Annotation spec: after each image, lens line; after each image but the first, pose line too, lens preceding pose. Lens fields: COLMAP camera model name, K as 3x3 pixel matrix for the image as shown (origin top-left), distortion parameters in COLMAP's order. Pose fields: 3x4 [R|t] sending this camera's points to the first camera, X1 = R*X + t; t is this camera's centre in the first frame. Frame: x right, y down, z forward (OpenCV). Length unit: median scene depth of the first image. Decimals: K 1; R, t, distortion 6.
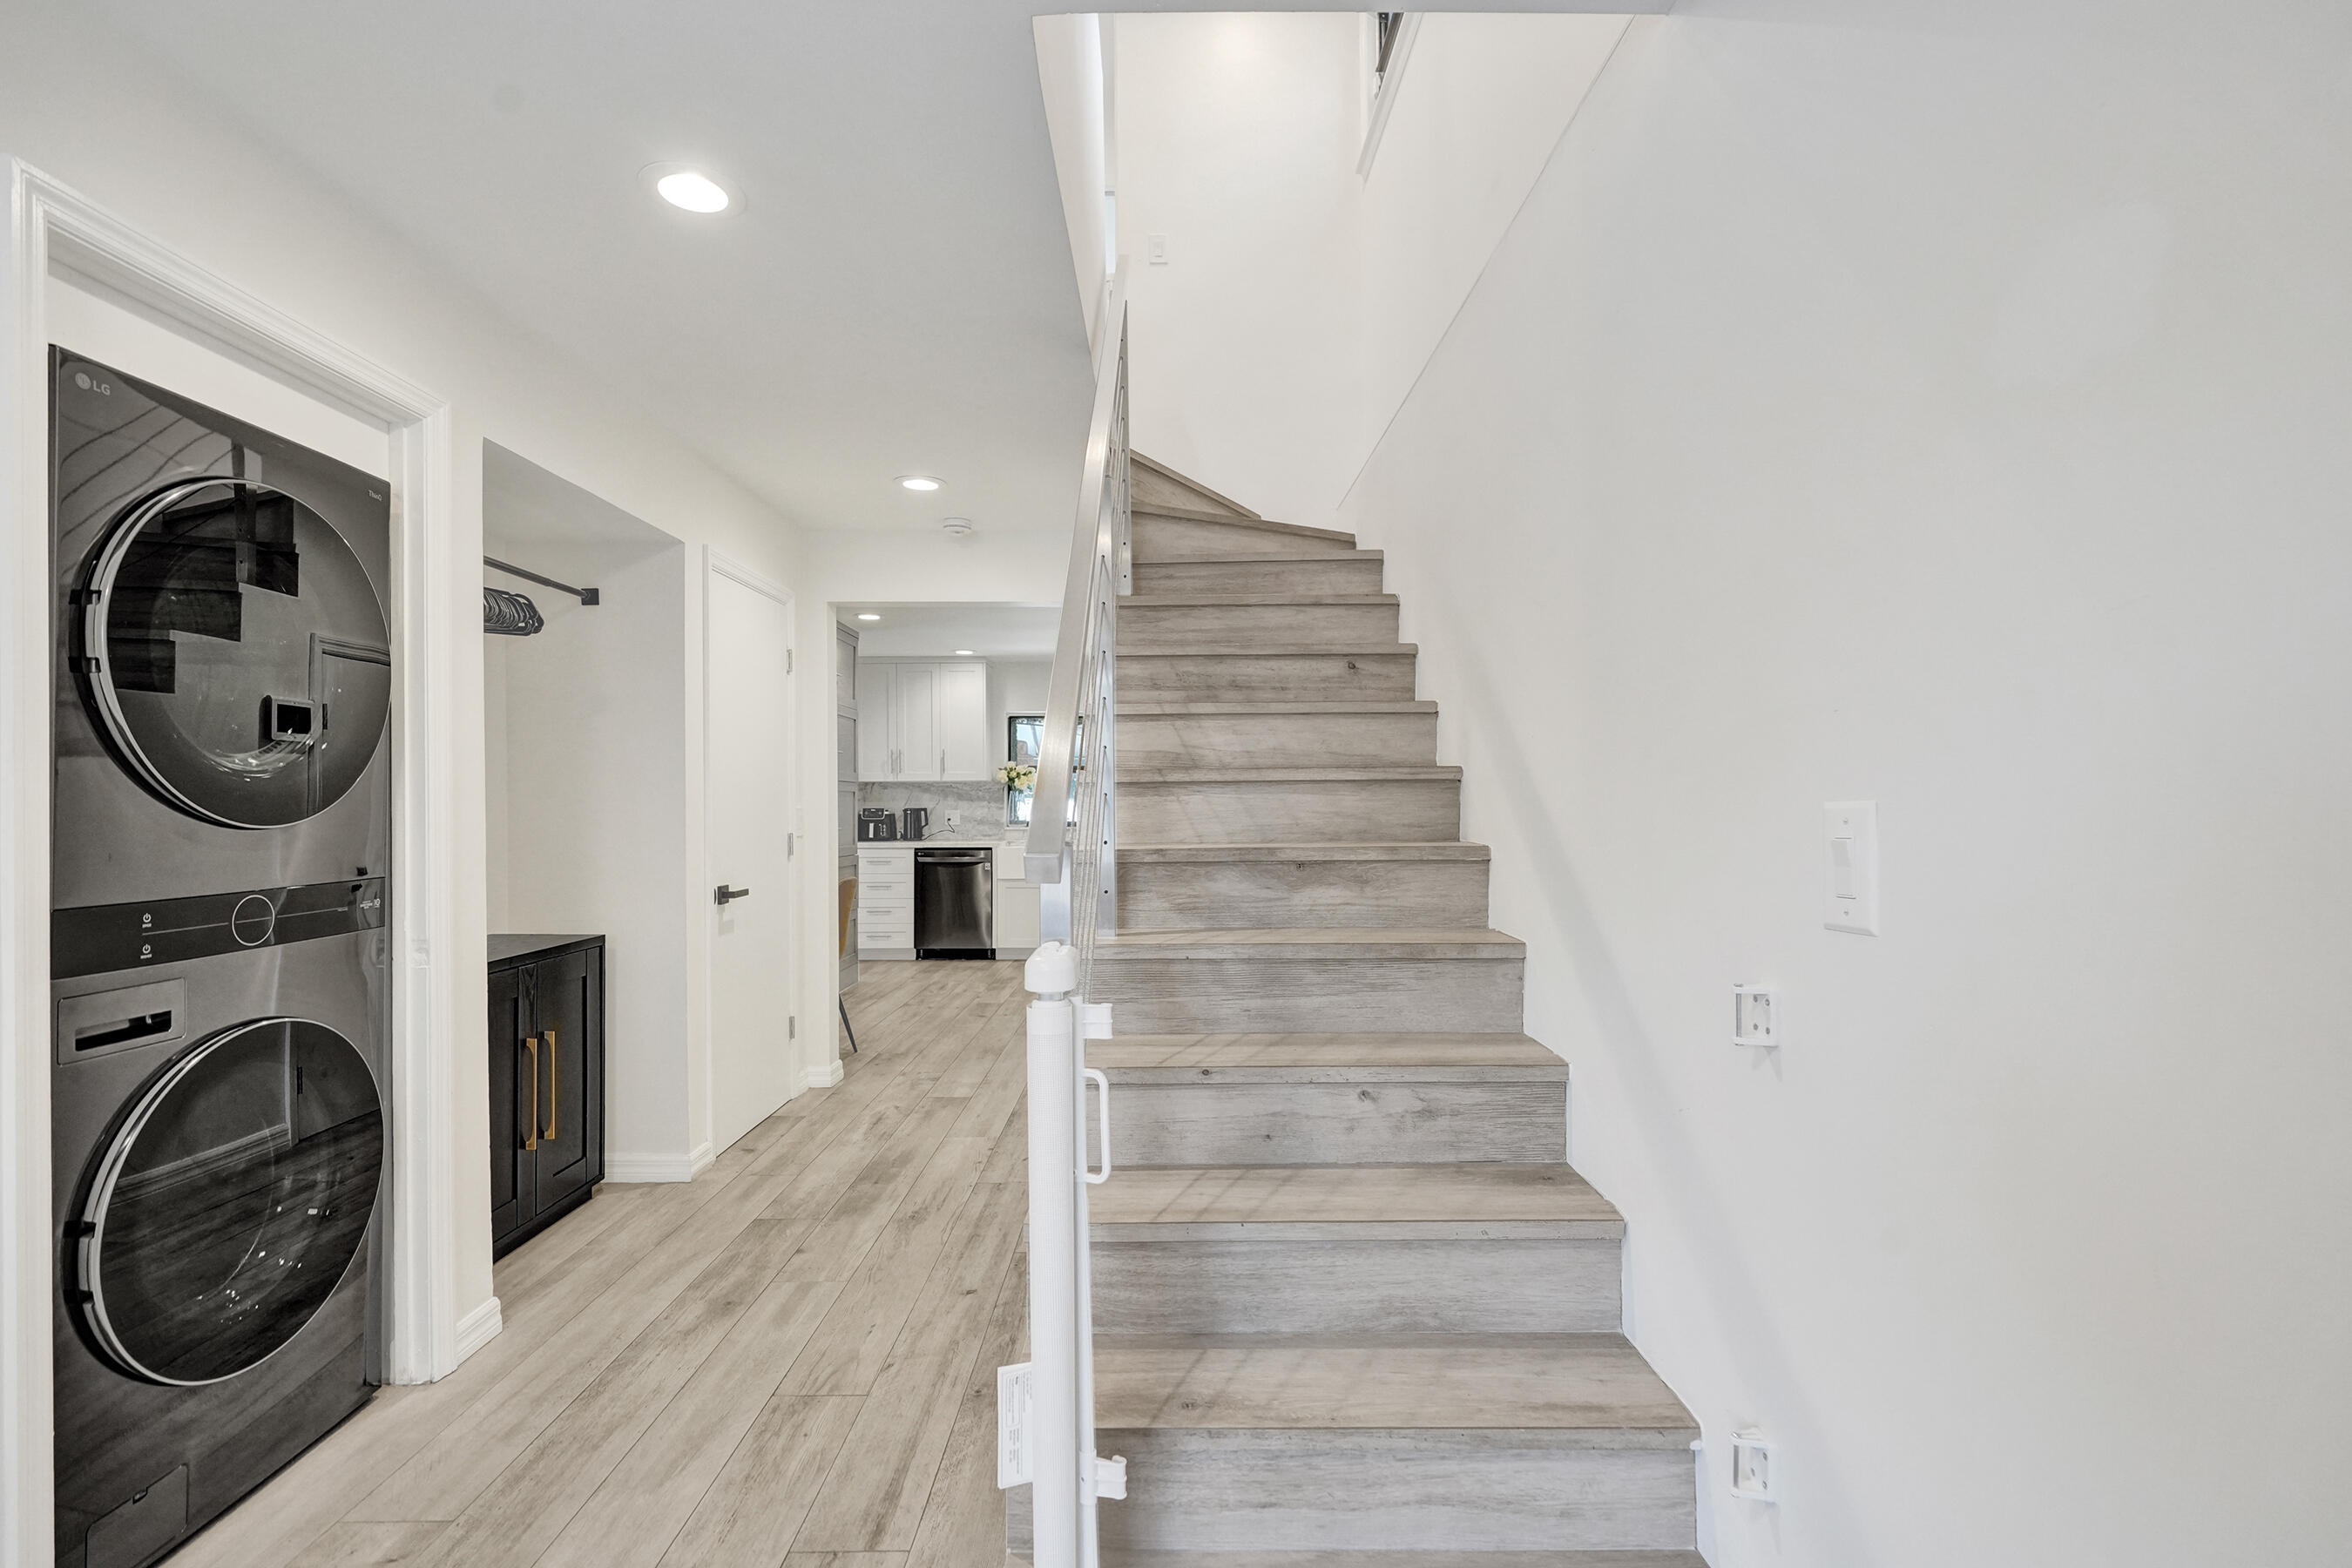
lens RADIAL K [[1074.7, 0, 1178.8], [0, 1074.7, 806.5], [0, 0, 1]] dist [-0.003174, 0.000649]
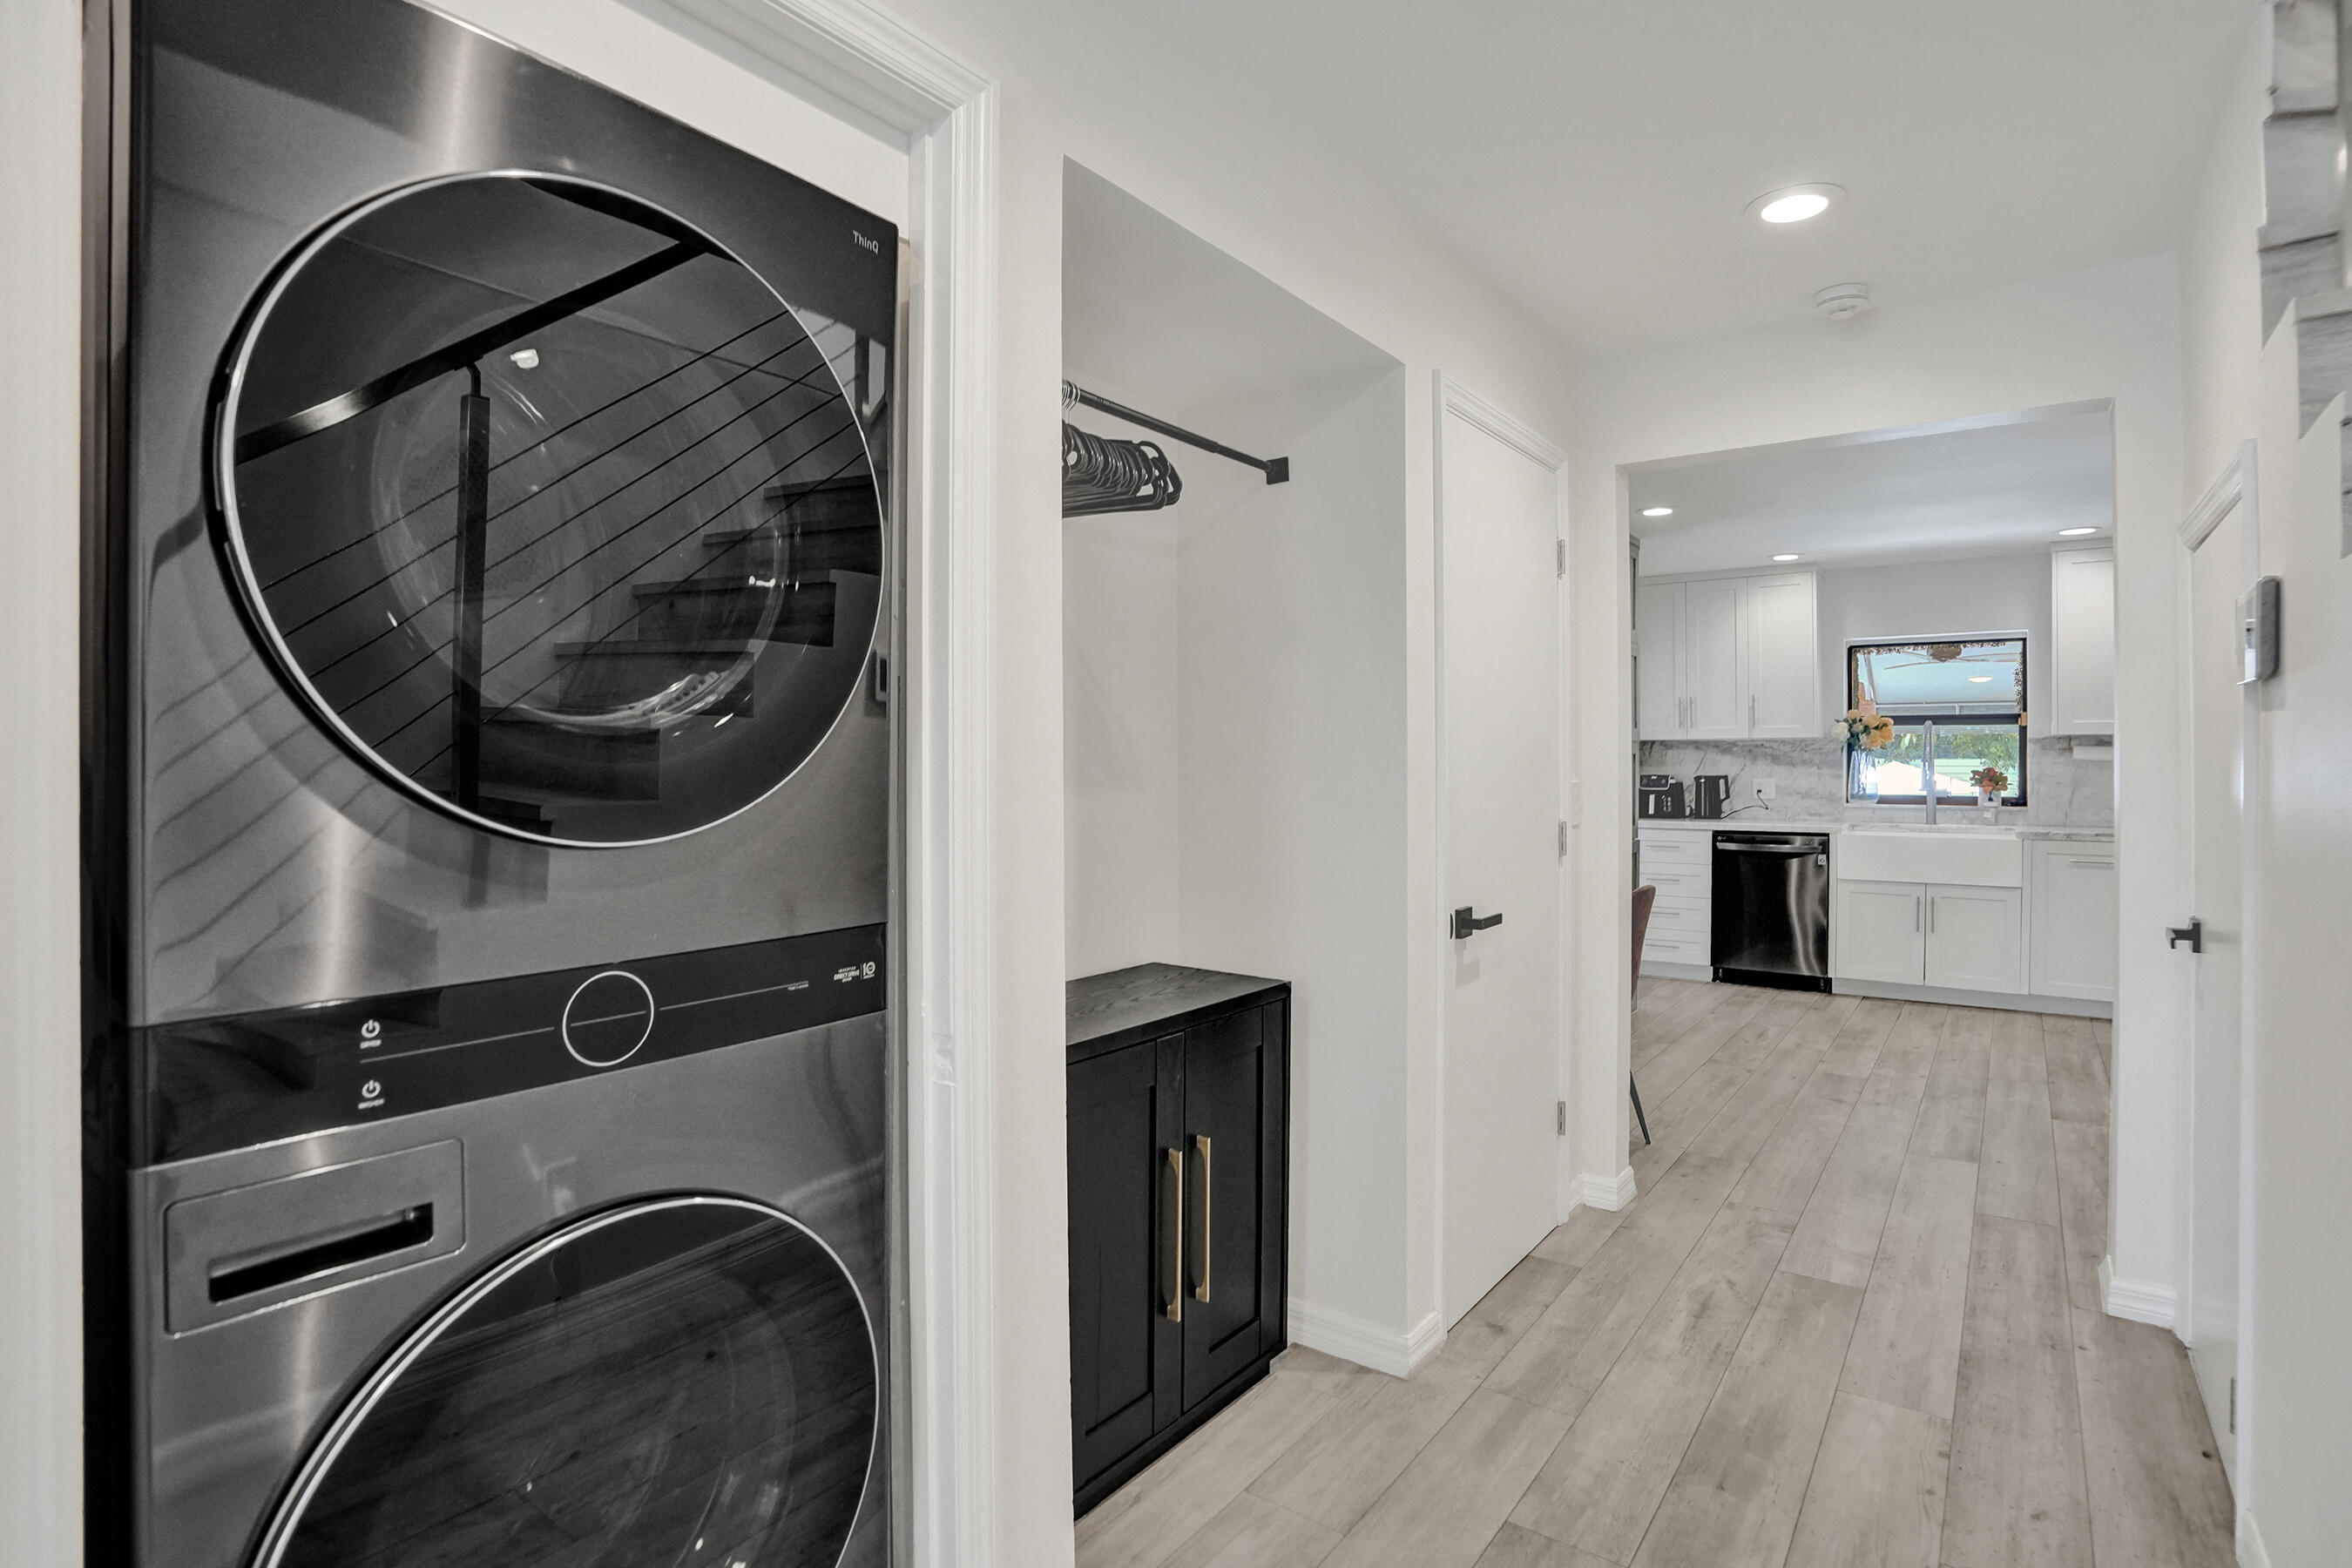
lens RADIAL K [[1149.2, 0, 1183.0], [0, 1149.2, 764.2], [0, 0, 1]] dist [-0.071512, 0.026510]
pose [[0.797703, 0.002783, -0.603044, -0.182950], [-0.003822, 0.999993, -0.000441, -0.012533], [0.603038, 0.002657, 0.797708, 0.441747]]
